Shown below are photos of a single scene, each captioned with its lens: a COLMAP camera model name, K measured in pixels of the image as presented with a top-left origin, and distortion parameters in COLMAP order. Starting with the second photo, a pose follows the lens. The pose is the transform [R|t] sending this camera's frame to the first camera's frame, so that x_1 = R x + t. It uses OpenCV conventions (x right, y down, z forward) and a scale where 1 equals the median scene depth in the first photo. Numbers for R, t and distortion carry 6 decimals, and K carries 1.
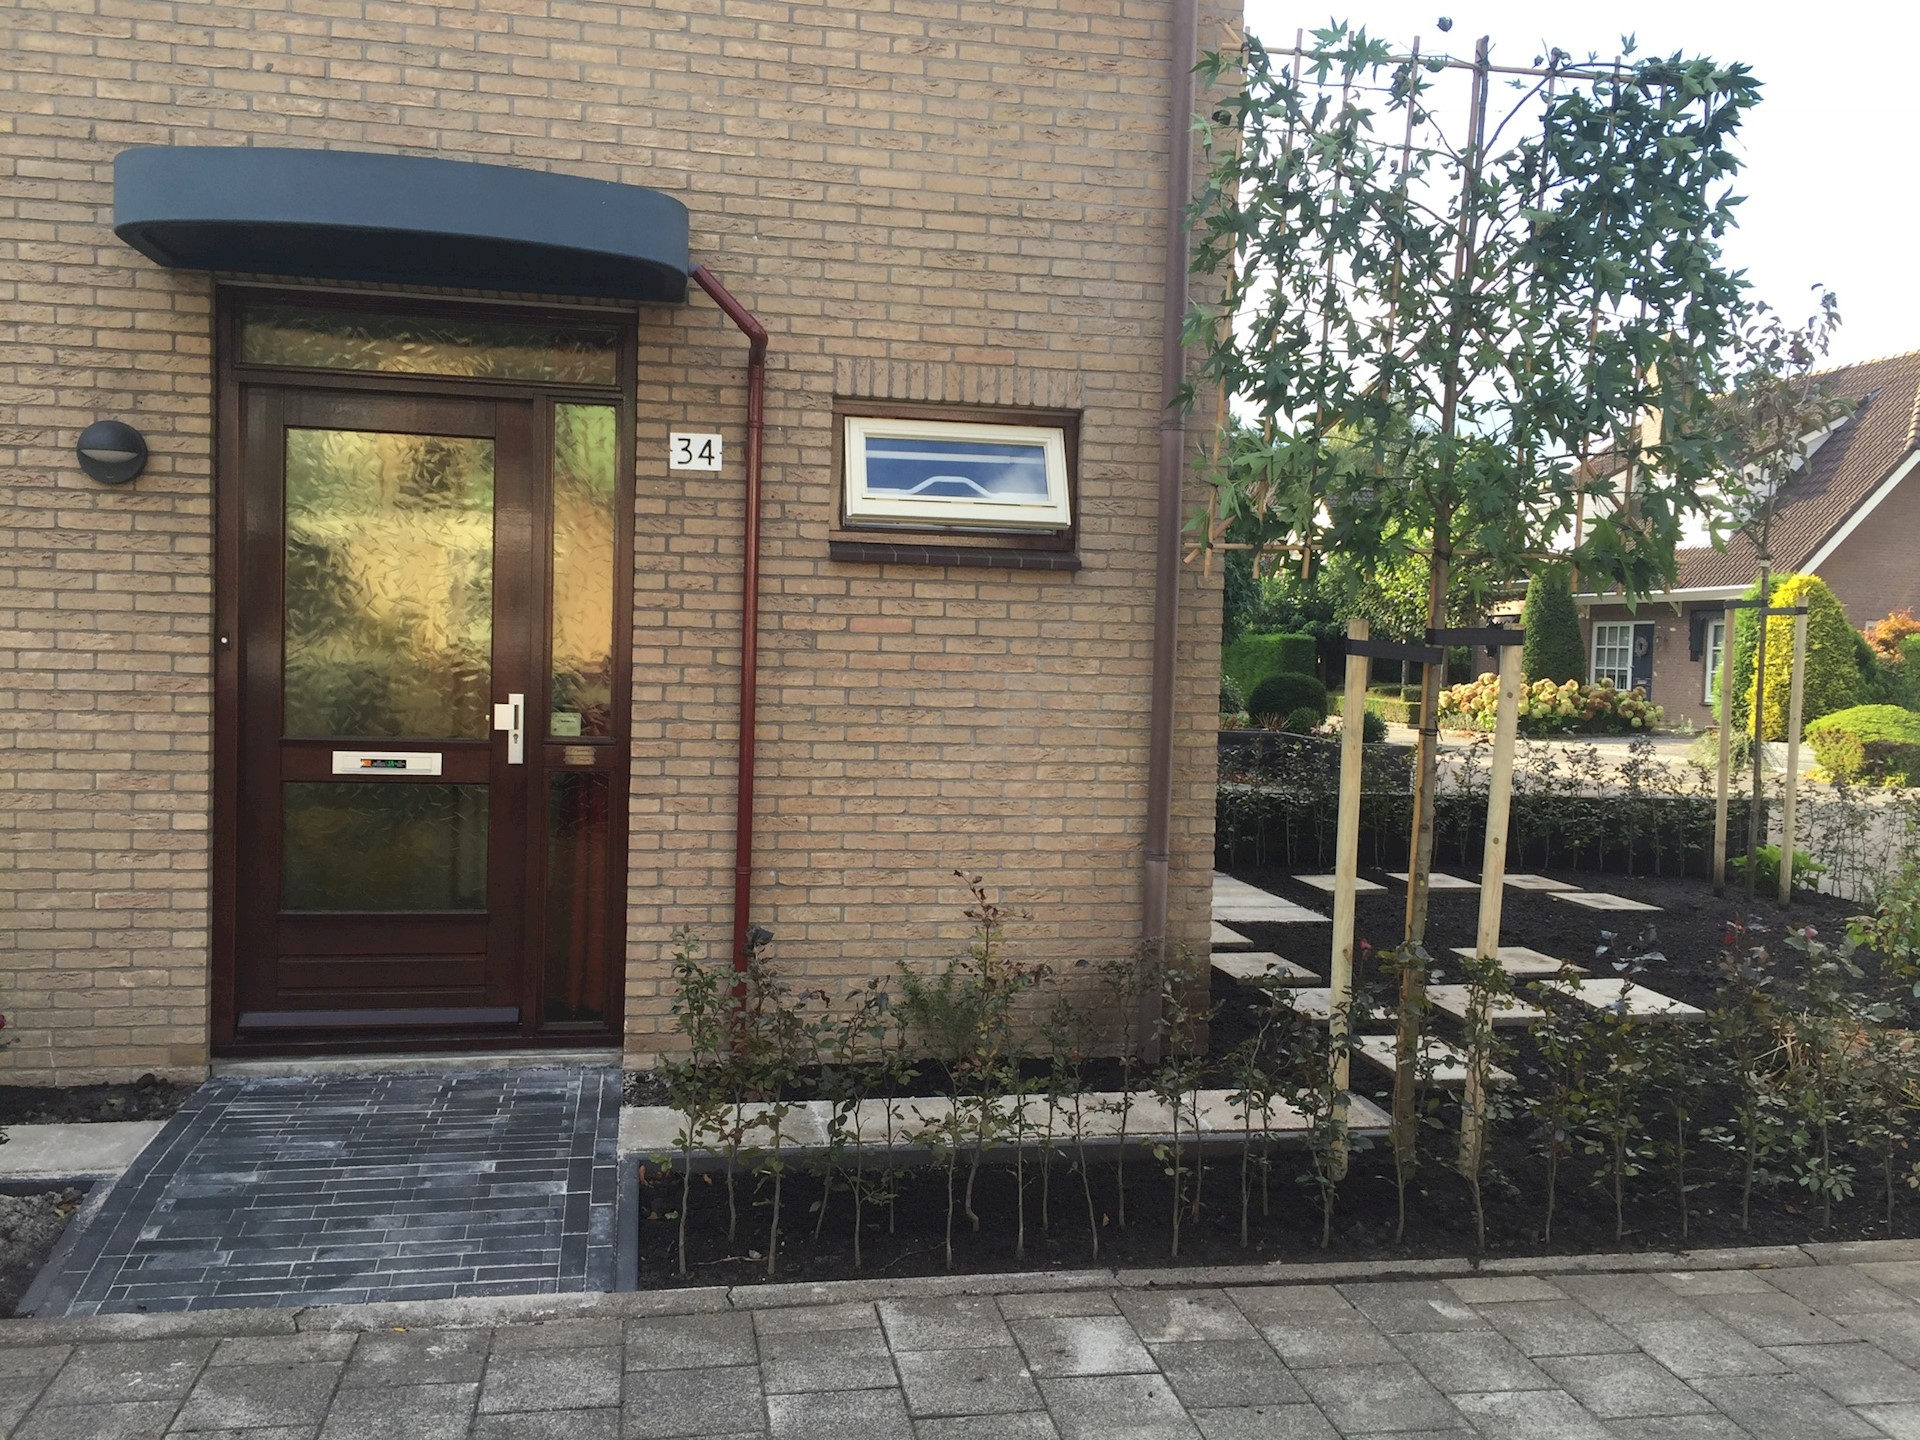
lens RADIAL K [[1633.1, 0, 960.0], [0, 1633.1, 715.9], [0, 0, 1]] dist [0.074660, -0.092187]
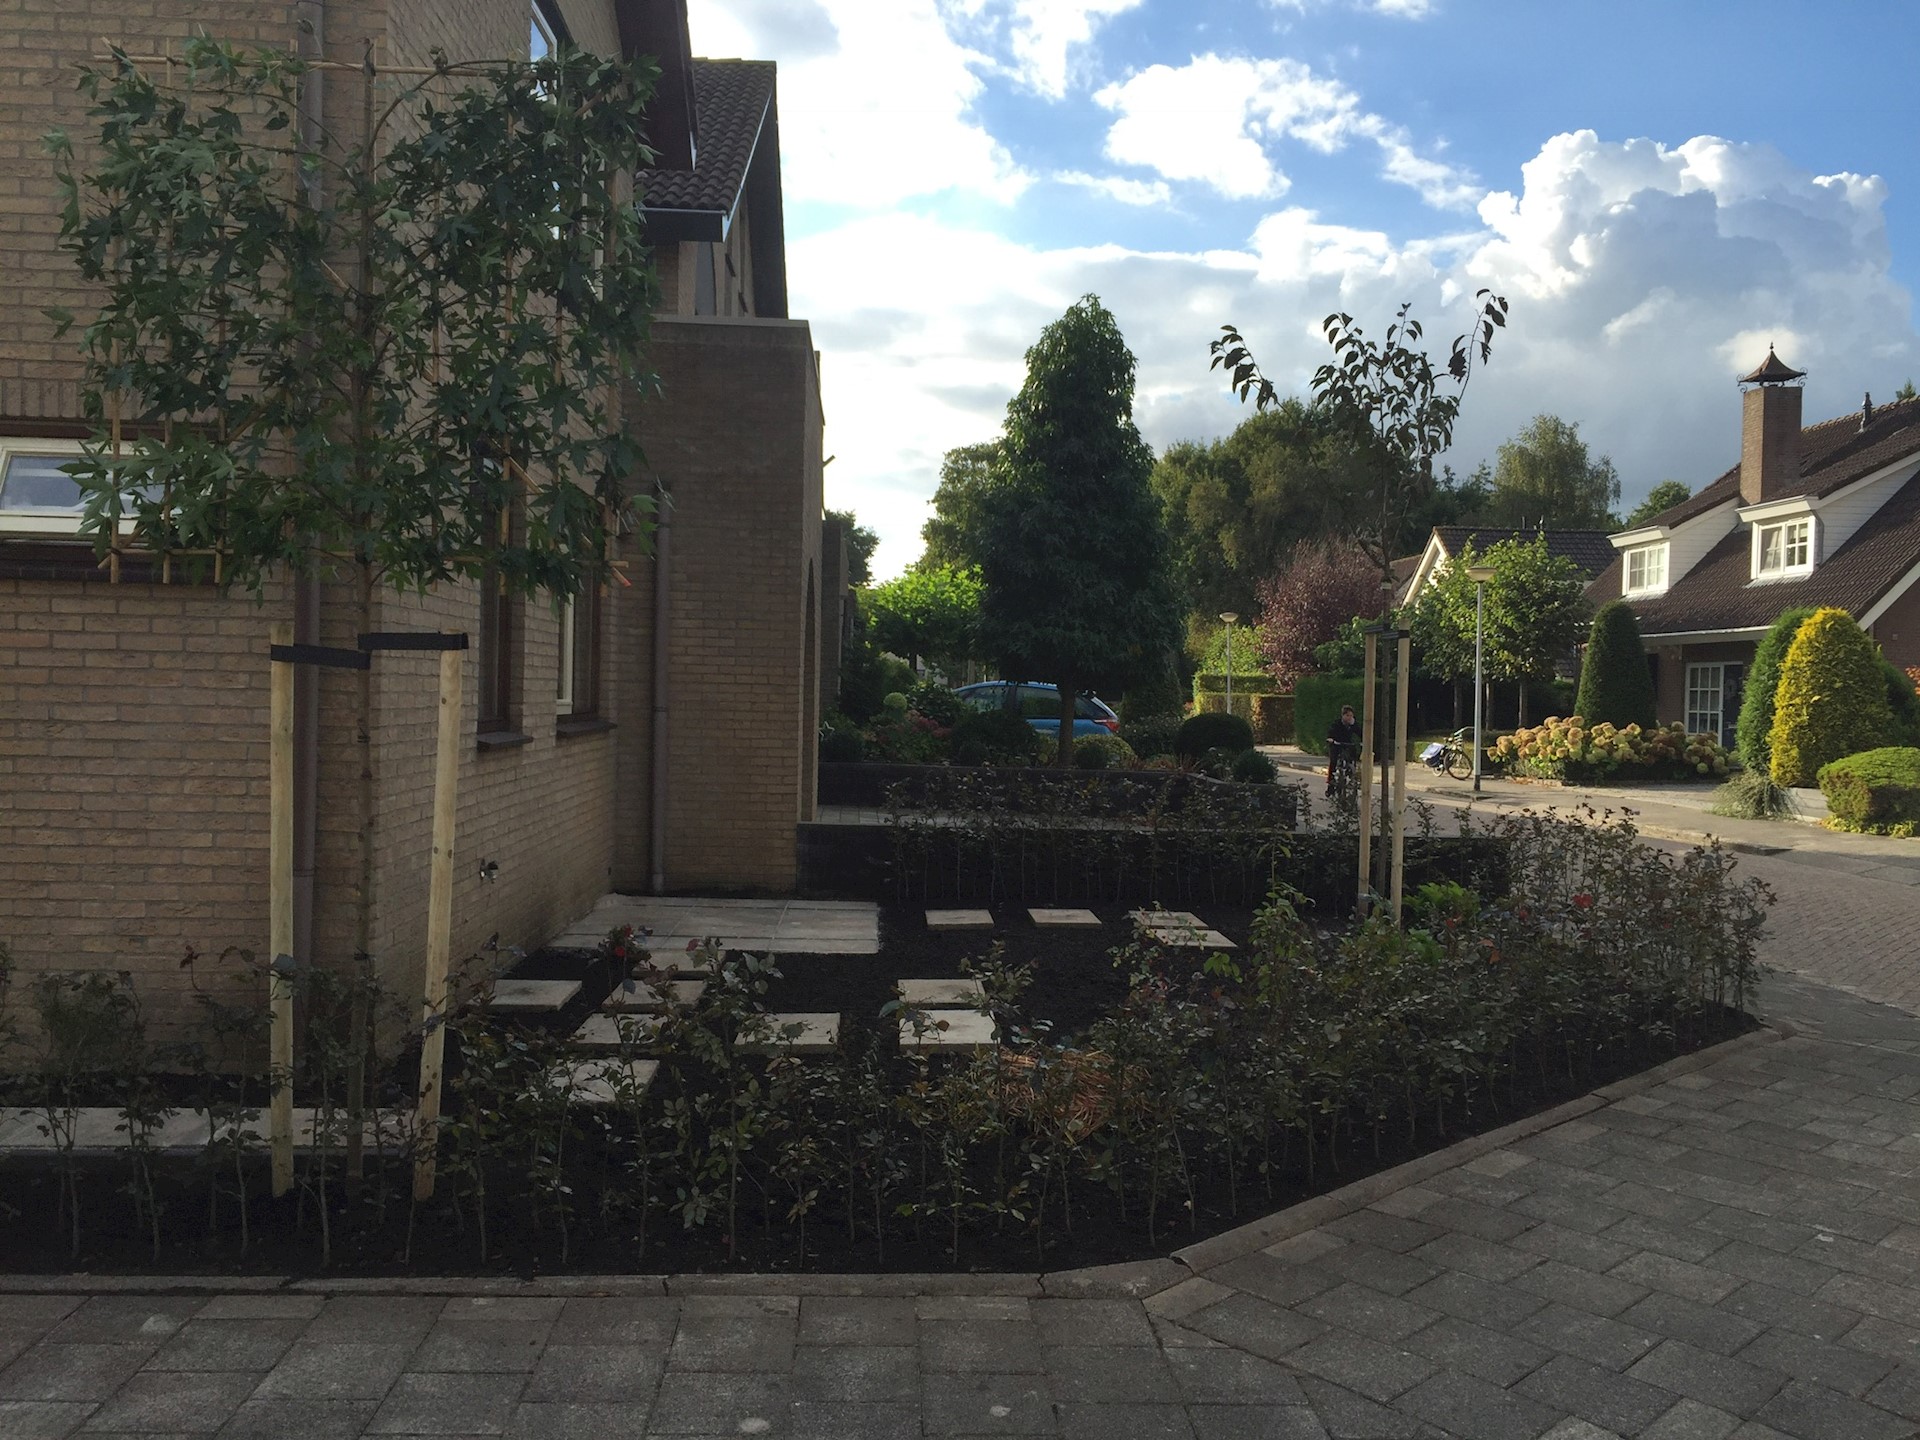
lens RADIAL K [[1633.1, 0, 966.6], [0, 1633.1, 719.3], [0, 0, 1]] dist [0.074660, -0.092187]
pose [[0.991636, -0.001436, -0.129056, 0.663180], [-0.002250, 0.999594, -0.028415, 0.021412], [0.129044, 0.028467, 0.991230, 0.059736]]
